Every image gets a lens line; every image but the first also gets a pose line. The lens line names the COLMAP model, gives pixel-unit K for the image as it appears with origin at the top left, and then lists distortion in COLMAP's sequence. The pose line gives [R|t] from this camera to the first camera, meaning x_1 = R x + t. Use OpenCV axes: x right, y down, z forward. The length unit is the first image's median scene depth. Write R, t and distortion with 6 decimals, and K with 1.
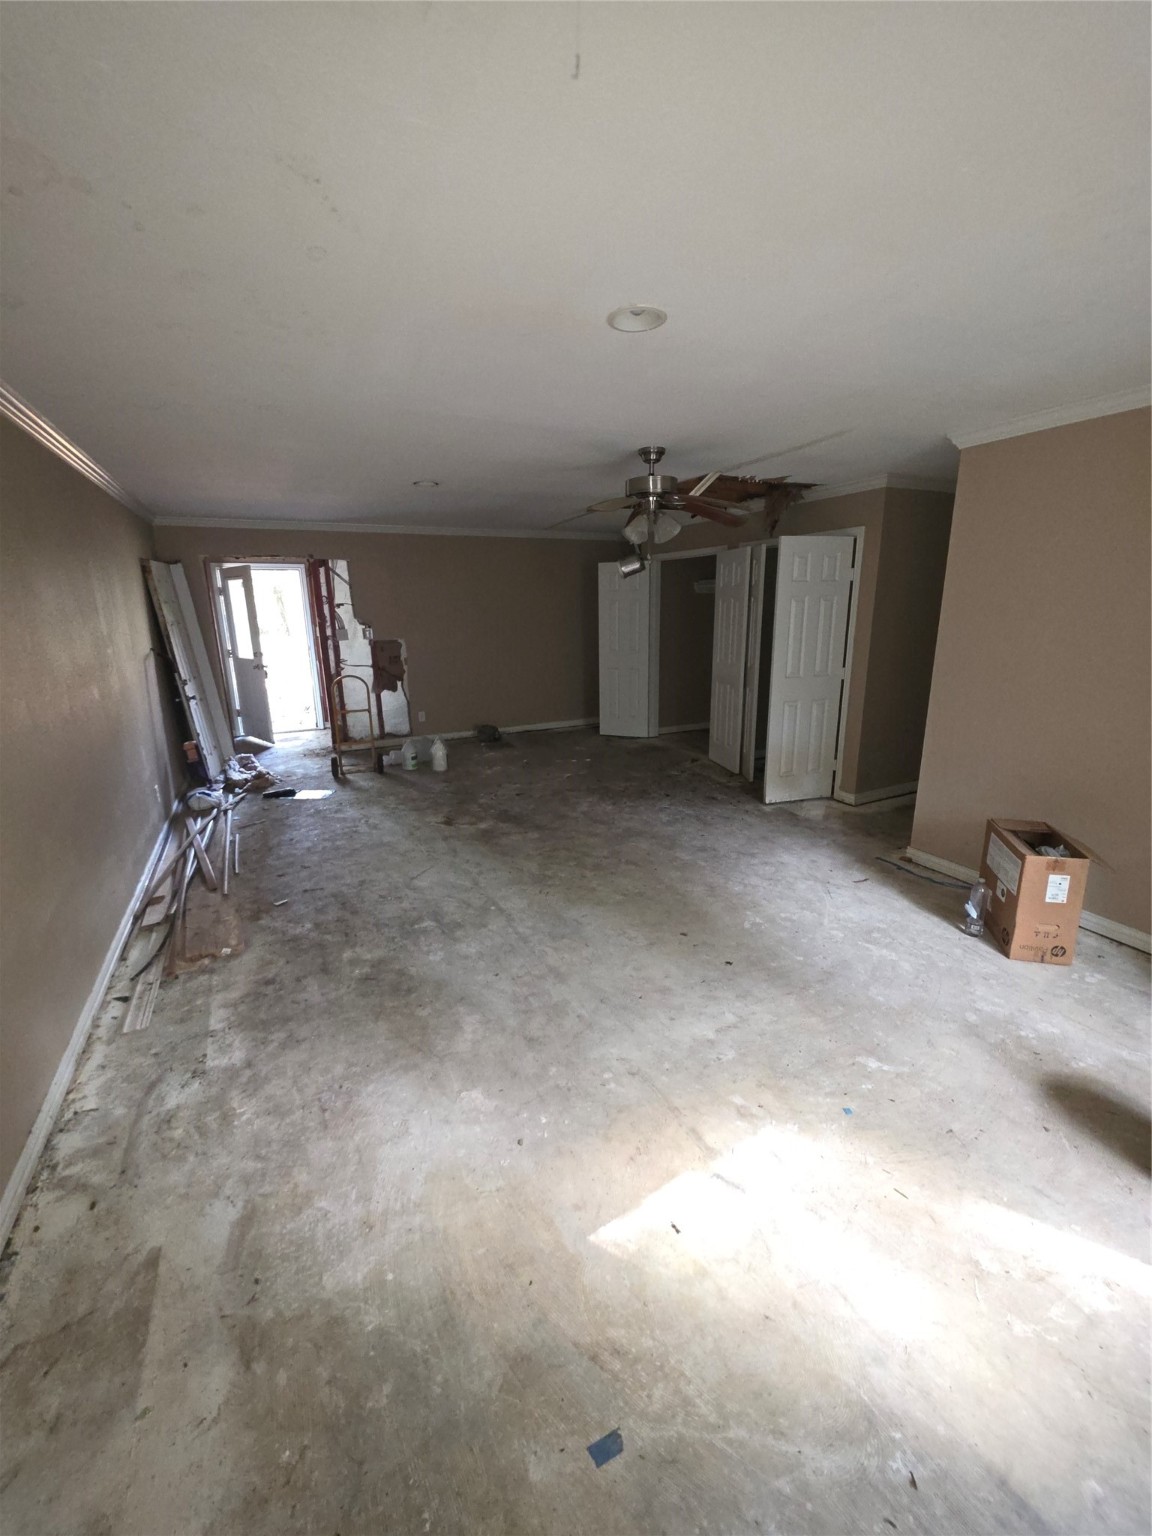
lens RADIAL K [[614.8, 0, 574.4], [0, 614.8, 764.3], [0, 0, 1]] dist [0.000513, 0.000275]
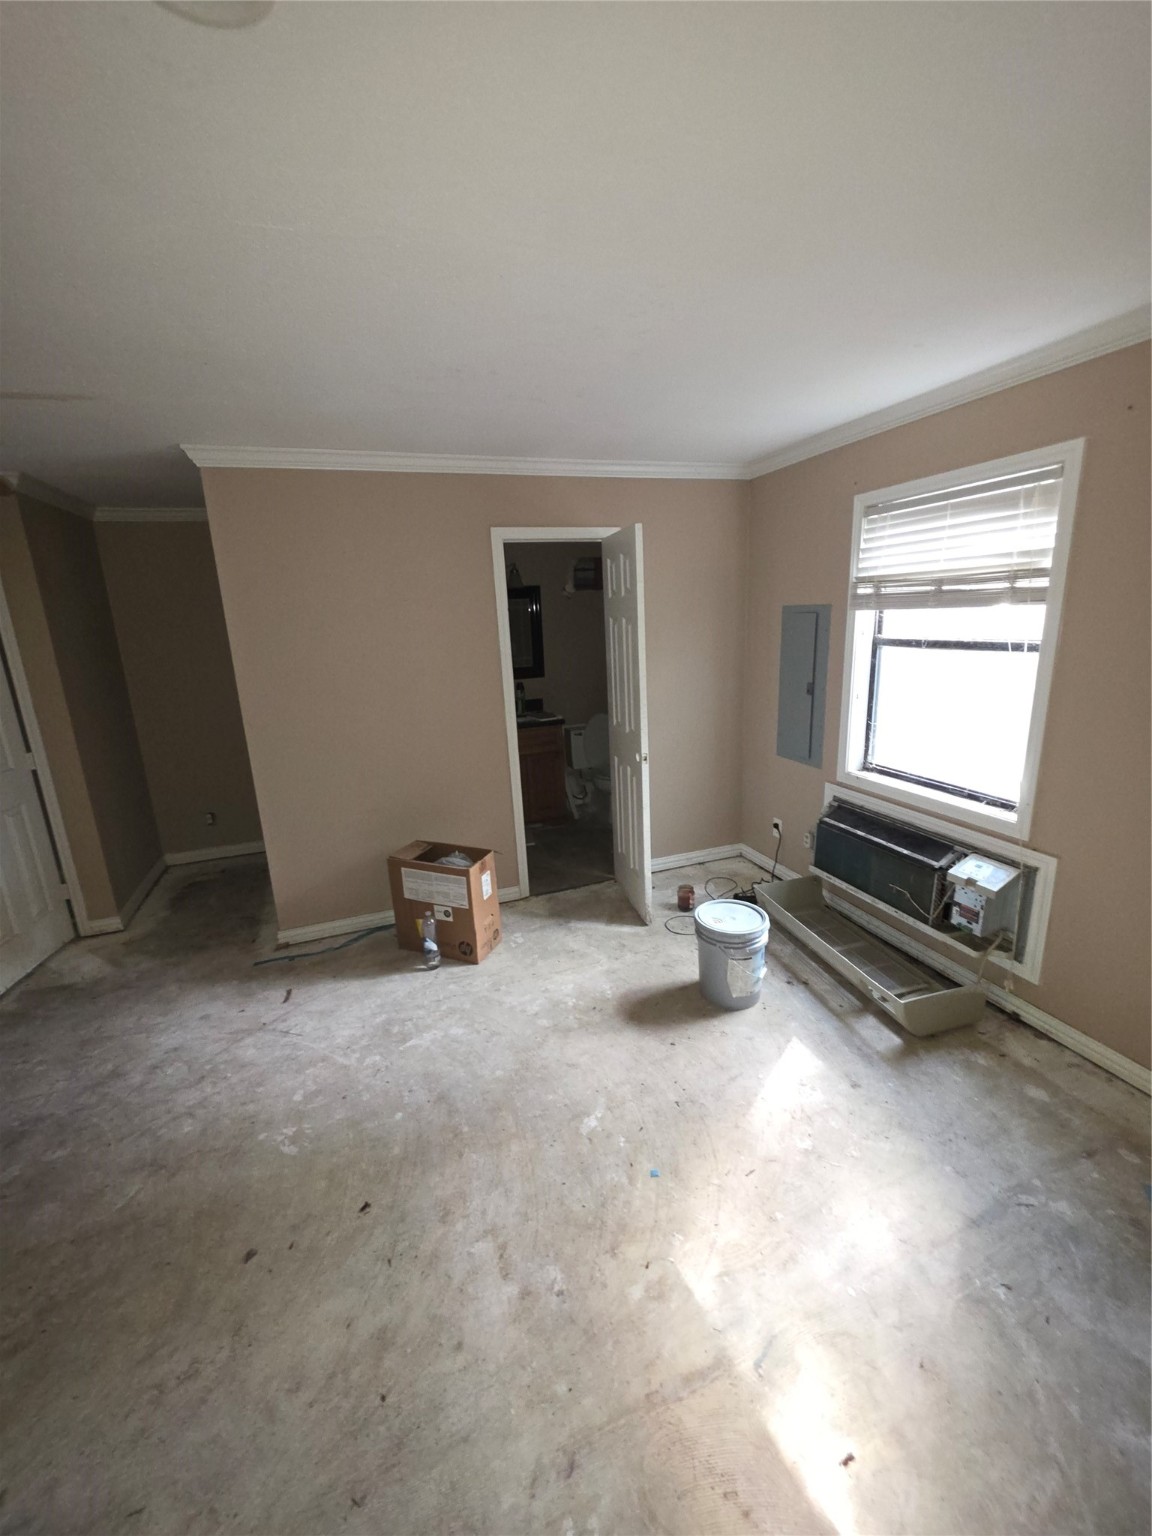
lens RADIAL K [[614.8, 0, 574.4], [0, 614.8, 764.3], [0, 0, 1]] dist [0.000513, 0.000275]
pose [[0.116536, -0.230973, 0.965956, -0.177898], [0.292405, 0.937456, 0.188882, -0.126219], [-0.949167, 0.260439, 0.176785, 0.418054]]
